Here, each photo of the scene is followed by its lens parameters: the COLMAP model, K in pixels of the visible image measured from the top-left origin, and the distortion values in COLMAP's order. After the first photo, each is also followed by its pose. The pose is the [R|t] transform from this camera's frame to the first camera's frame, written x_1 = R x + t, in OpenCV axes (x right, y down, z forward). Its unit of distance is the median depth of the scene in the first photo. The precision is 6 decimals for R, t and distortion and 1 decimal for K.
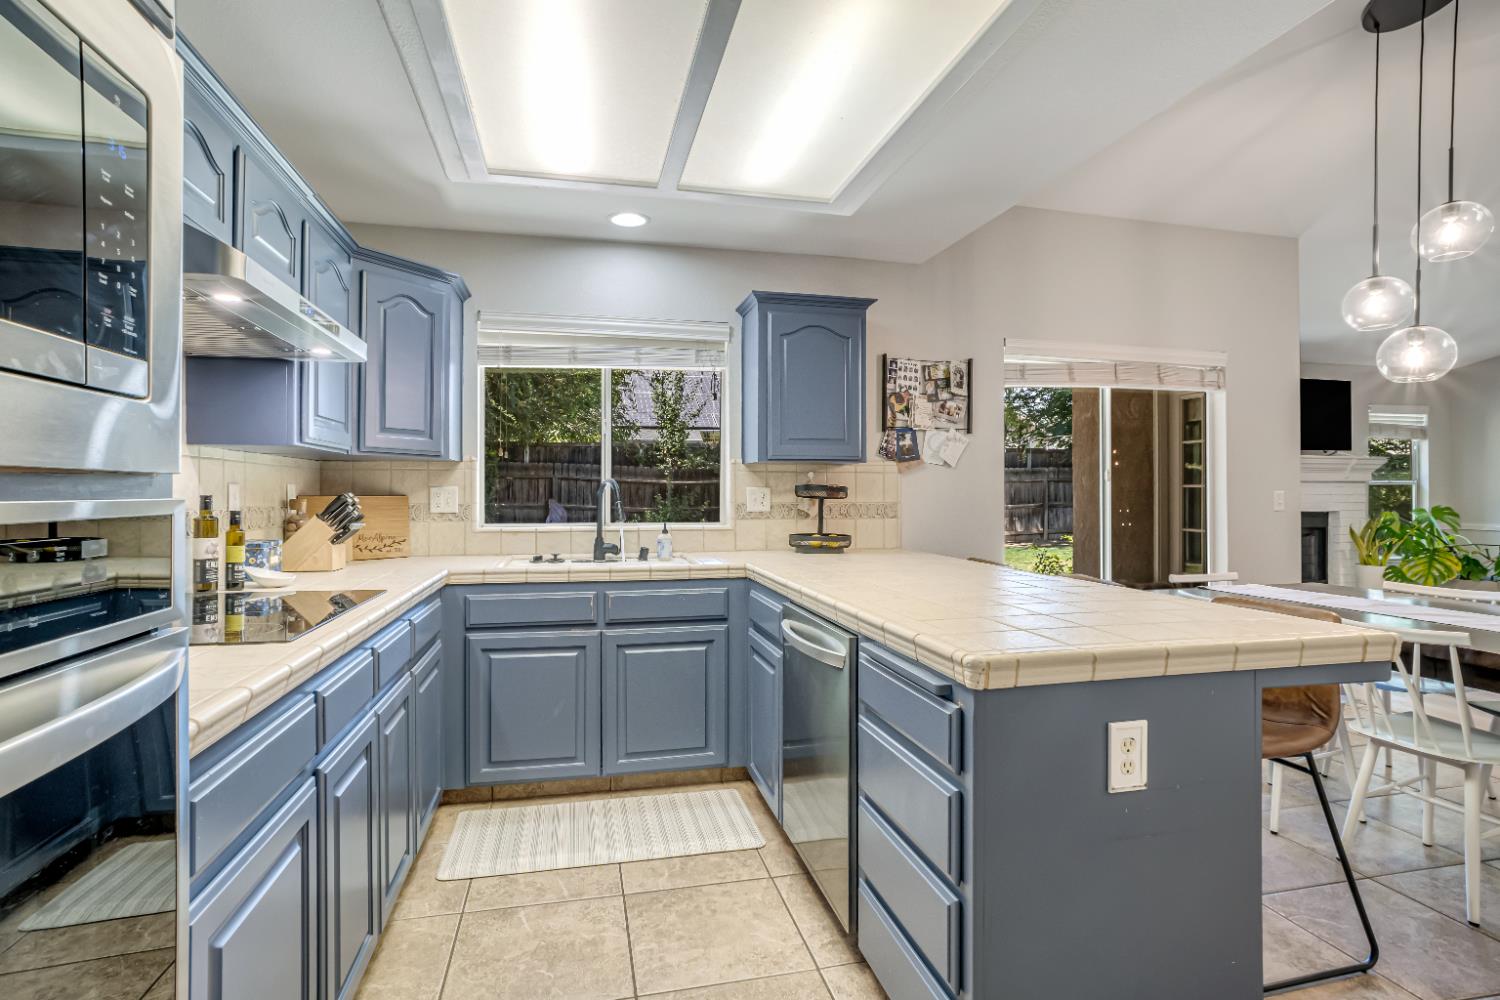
lens RADIAL K [[735.3, 0, 750.0], [0, 735.3, 500.0], [0, 0, 1]] dist [-0.035585, 0.000019]
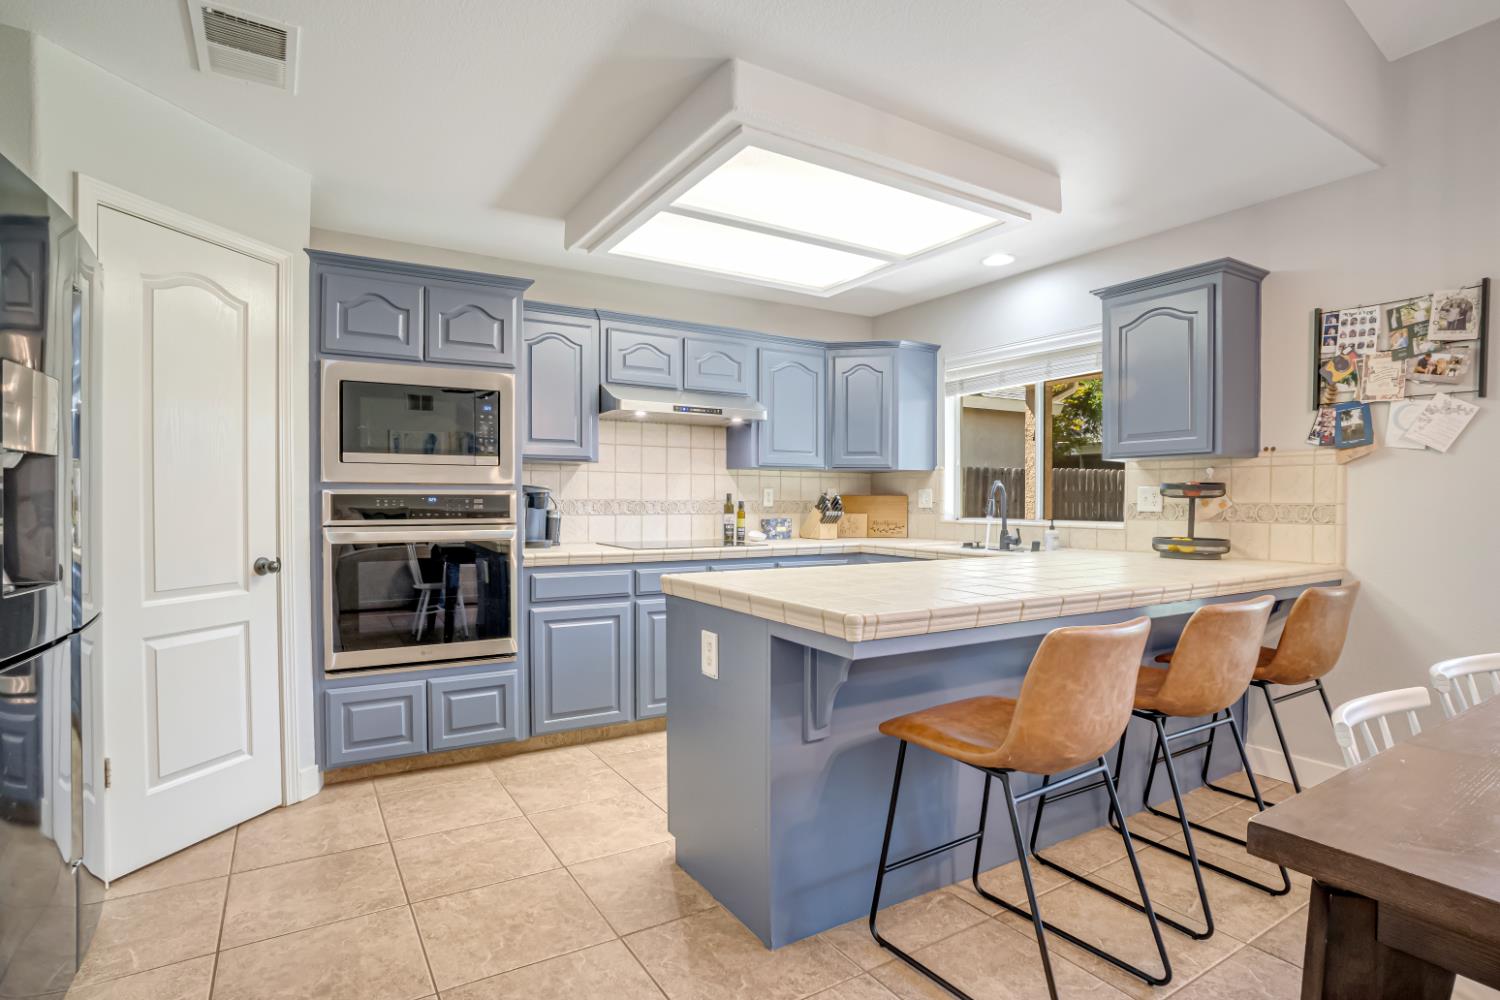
lens RADIAL K [[726.0, 0, 731.4], [0, 726.0, 511.2], [0, 0, 1]] dist [-0.031814, 0.010636]
pose [[0.329109, 0.017253, -0.944134, 0.681090], [-0.012766, 0.999823, 0.013821, 0.008662], [0.944206, 0.007504, 0.329271, 0.182010]]
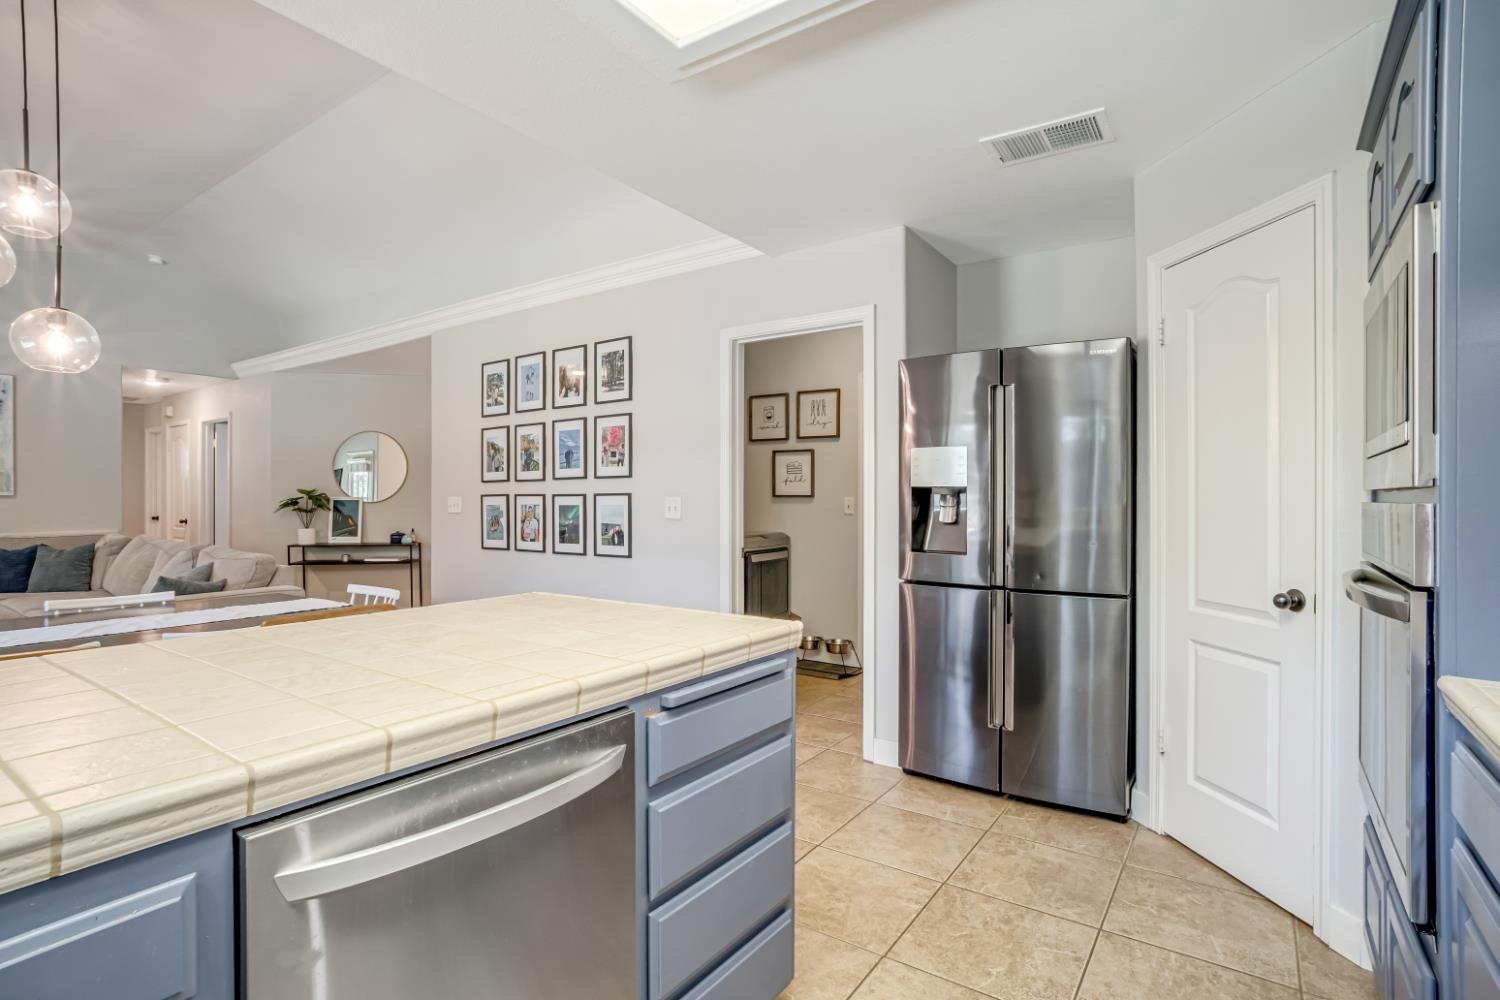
lens RADIAL K [[735.3, 0, 750.0], [0, 735.3, 500.0], [0, 0, 1]] dist [-0.035585, 0.000019]
pose [[-0.684667, 0.001460, 0.728854, -0.242925], [0.005898, 0.999976, 0.003537, -0.004198], [-0.728832, 0.006721, -0.684660, 0.665574]]
